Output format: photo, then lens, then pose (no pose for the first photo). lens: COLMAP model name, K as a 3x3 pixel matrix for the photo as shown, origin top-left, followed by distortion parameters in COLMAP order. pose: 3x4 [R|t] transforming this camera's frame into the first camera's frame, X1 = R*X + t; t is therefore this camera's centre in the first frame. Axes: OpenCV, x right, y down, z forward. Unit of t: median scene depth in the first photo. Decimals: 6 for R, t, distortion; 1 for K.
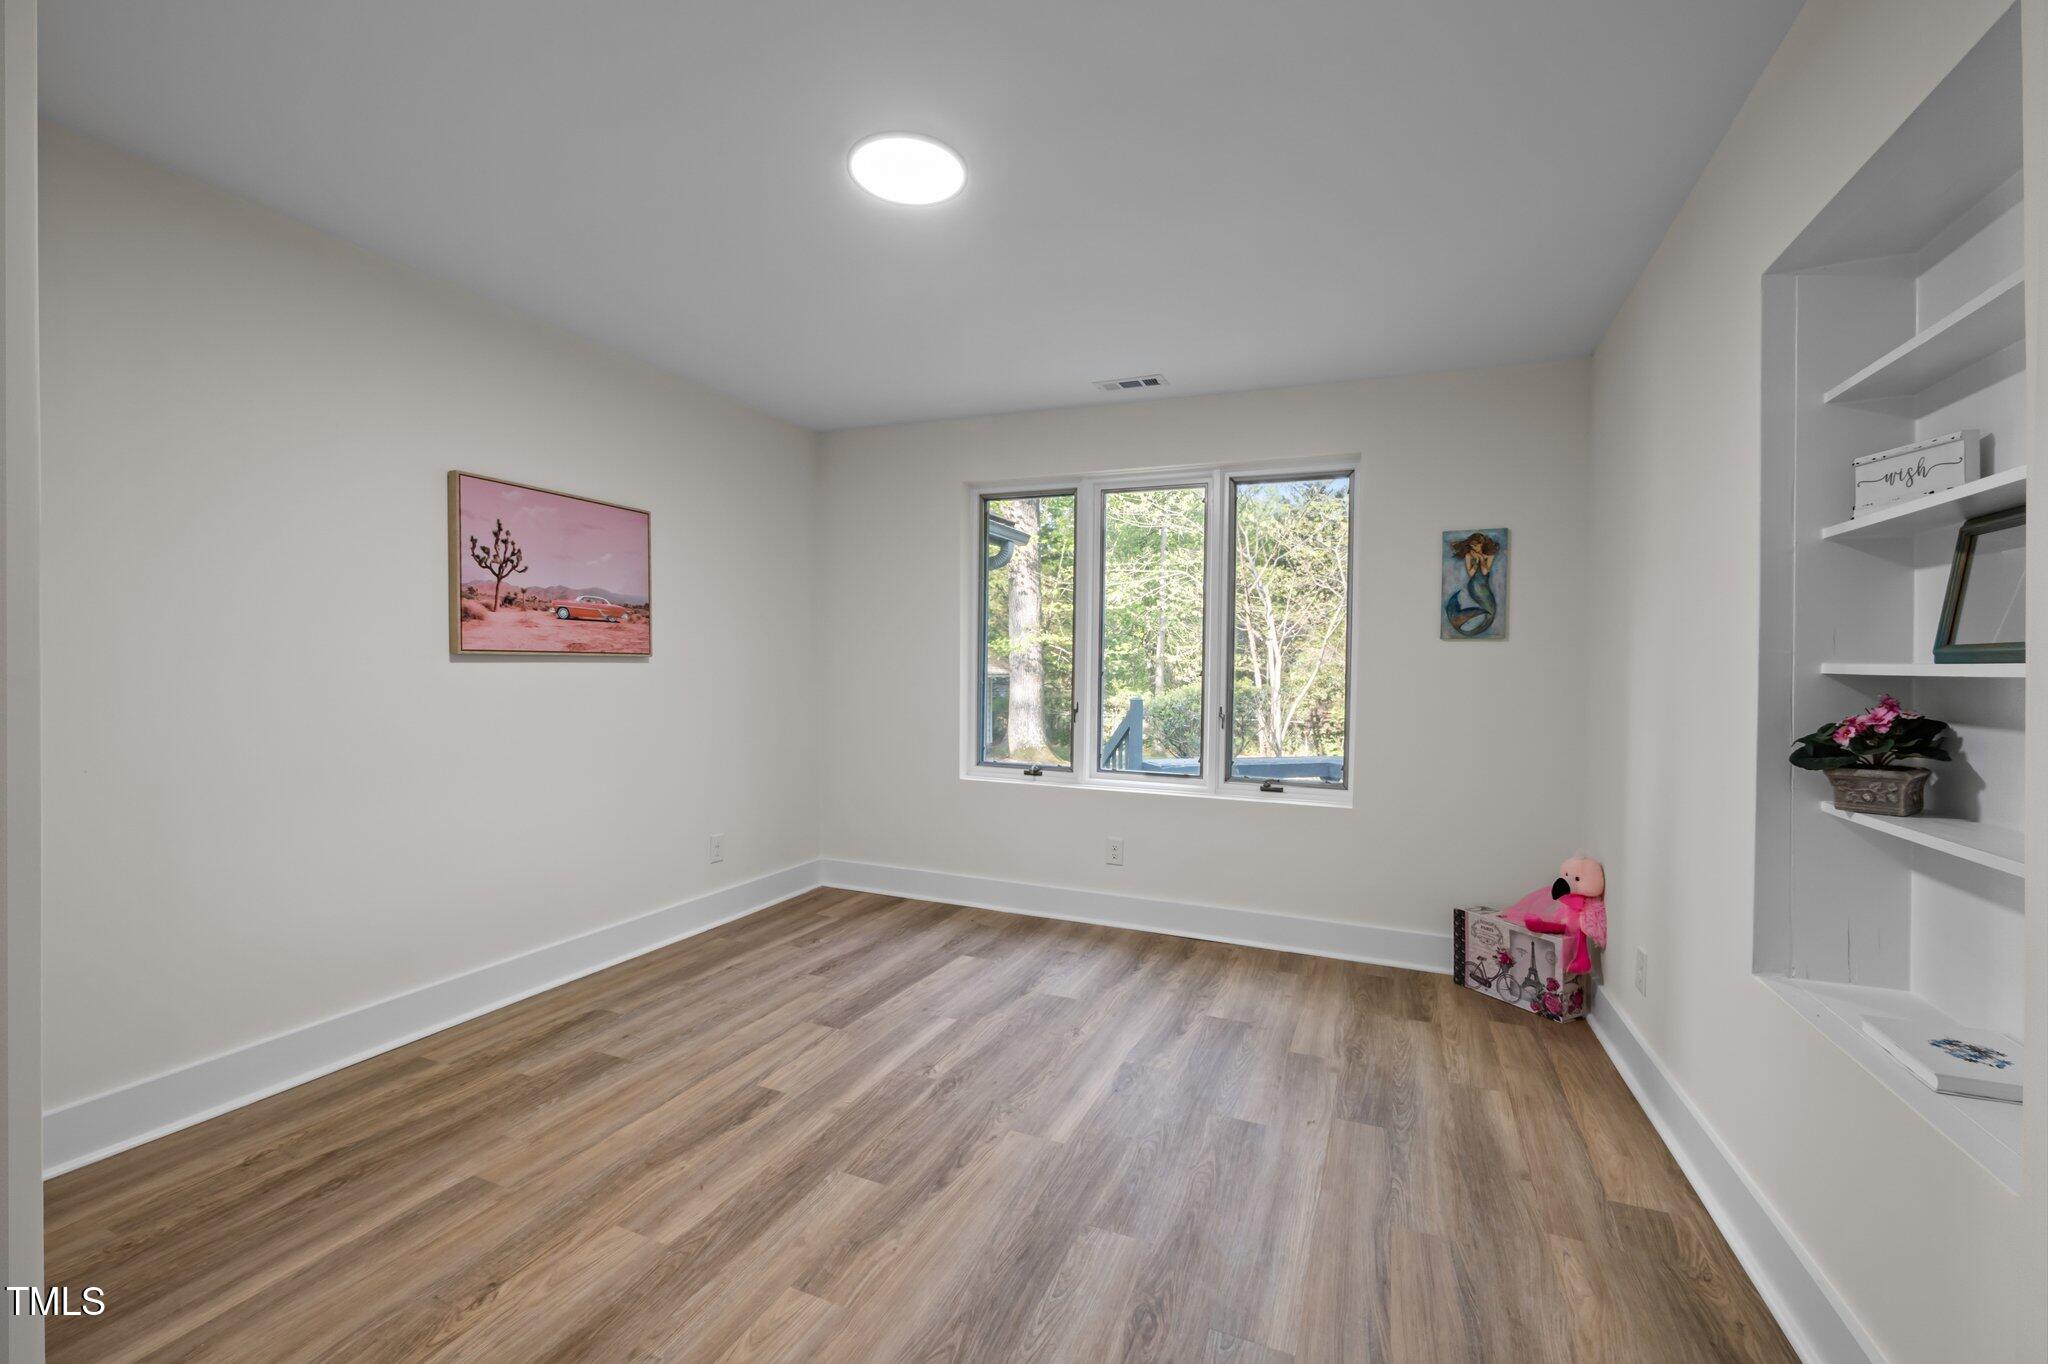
lens RADIAL K [[867.2, 0, 1026.1], [0, 867.2, 674.0], [0, 0, 1]] dist [-0.008572, 0.001612]
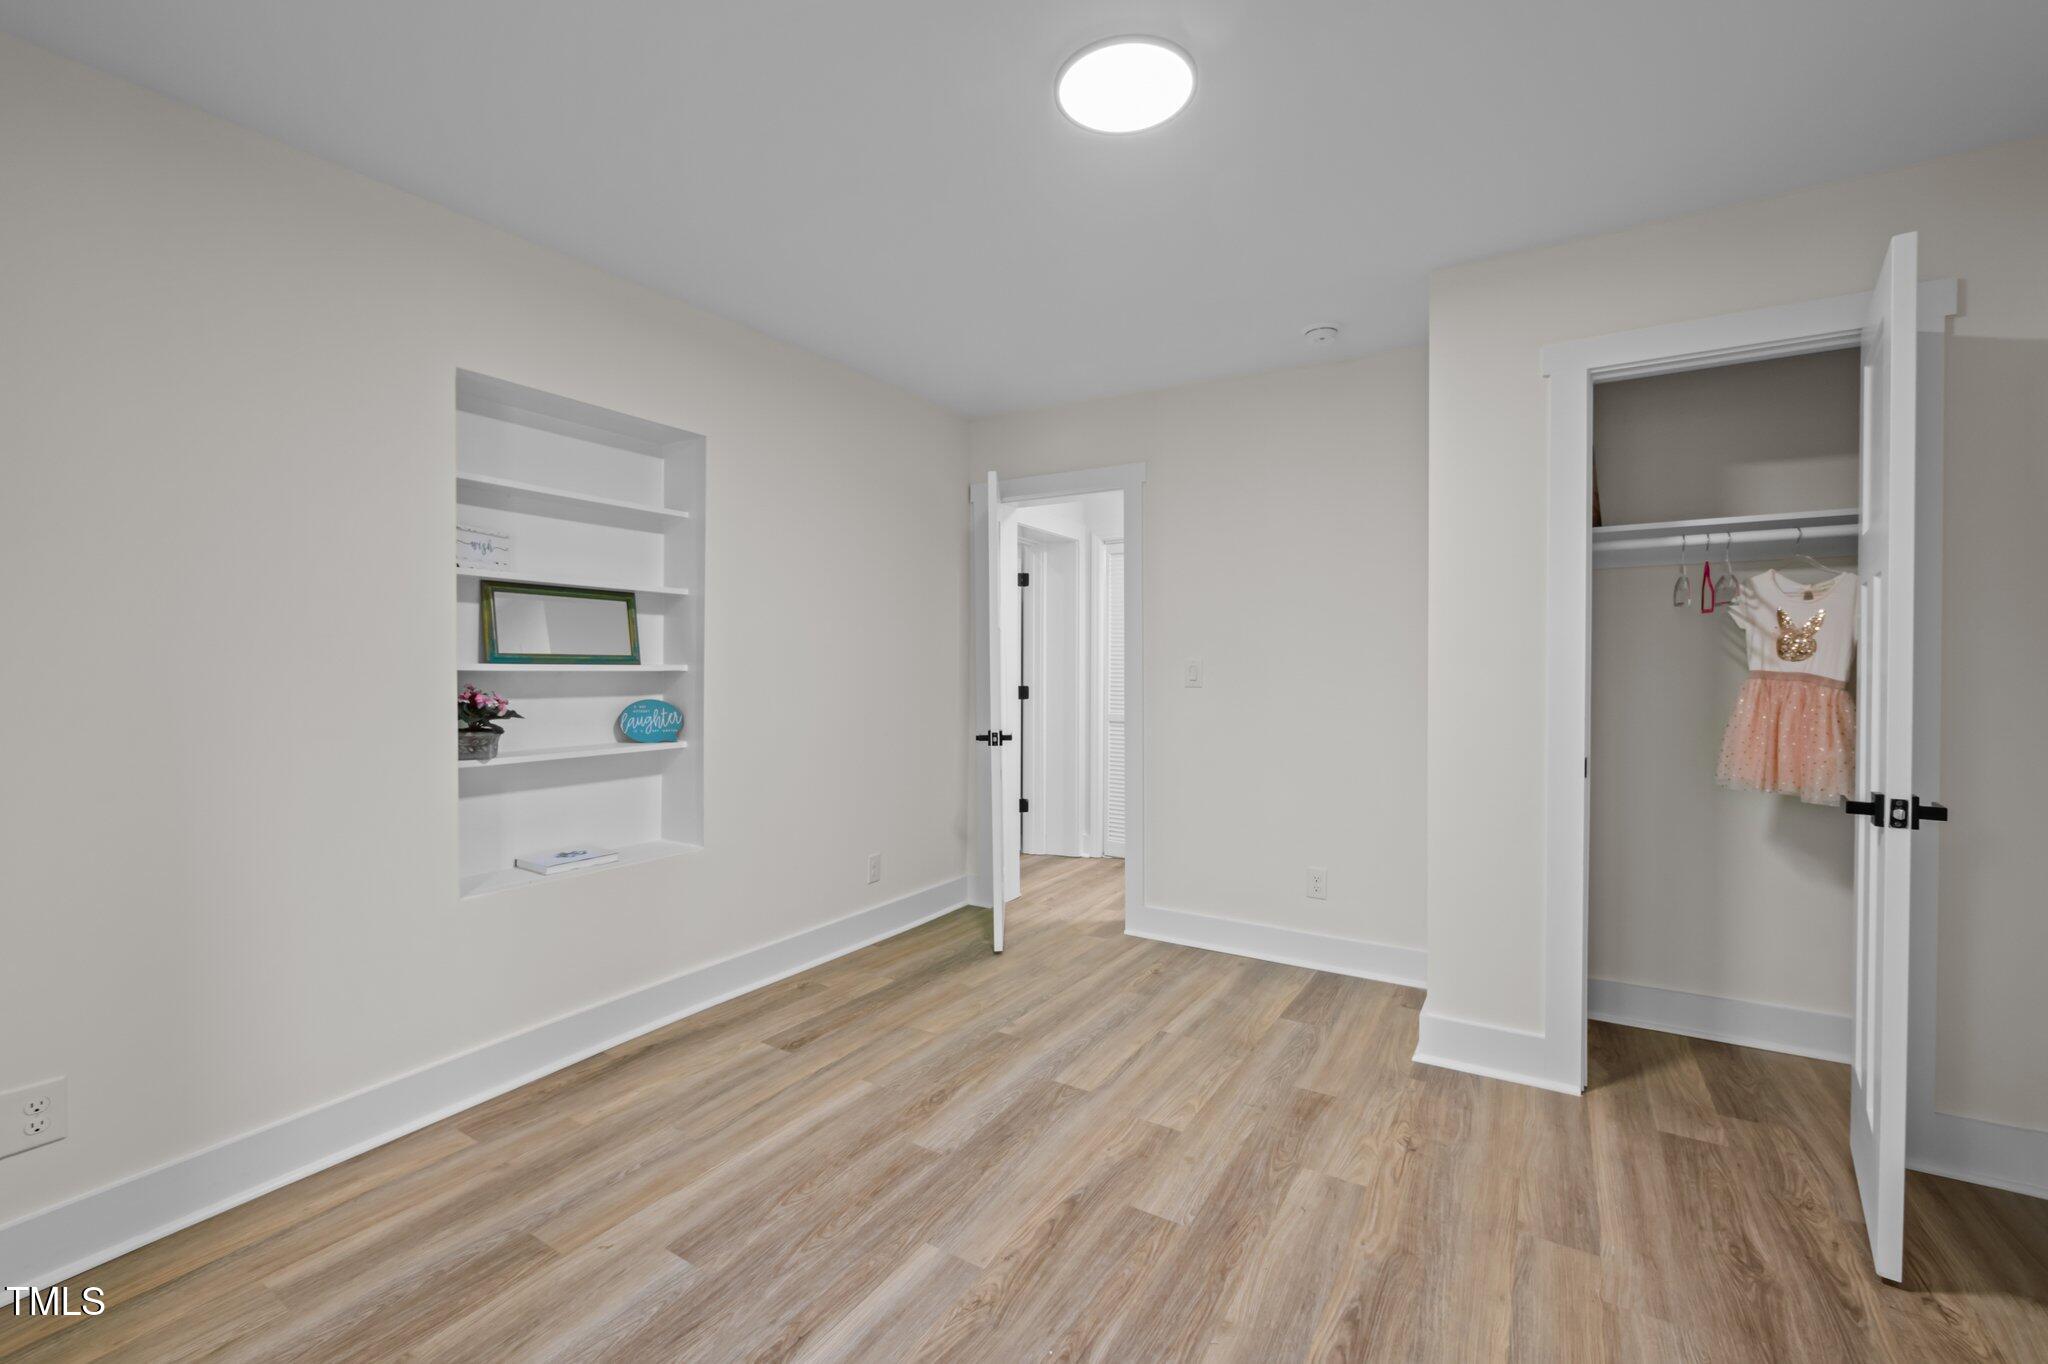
lens RADIAL K [[867.2, 0, 1024.5], [0, 867.2, 677.5], [0, 0, 1]] dist [-0.008572, 0.001612]
pose [[-0.989595, -0.013440, 0.143250, -0.182888], [-0.010211, 0.999677, 0.023254, -0.027729], [-0.143517, 0.021549, -0.989413, 2.025184]]
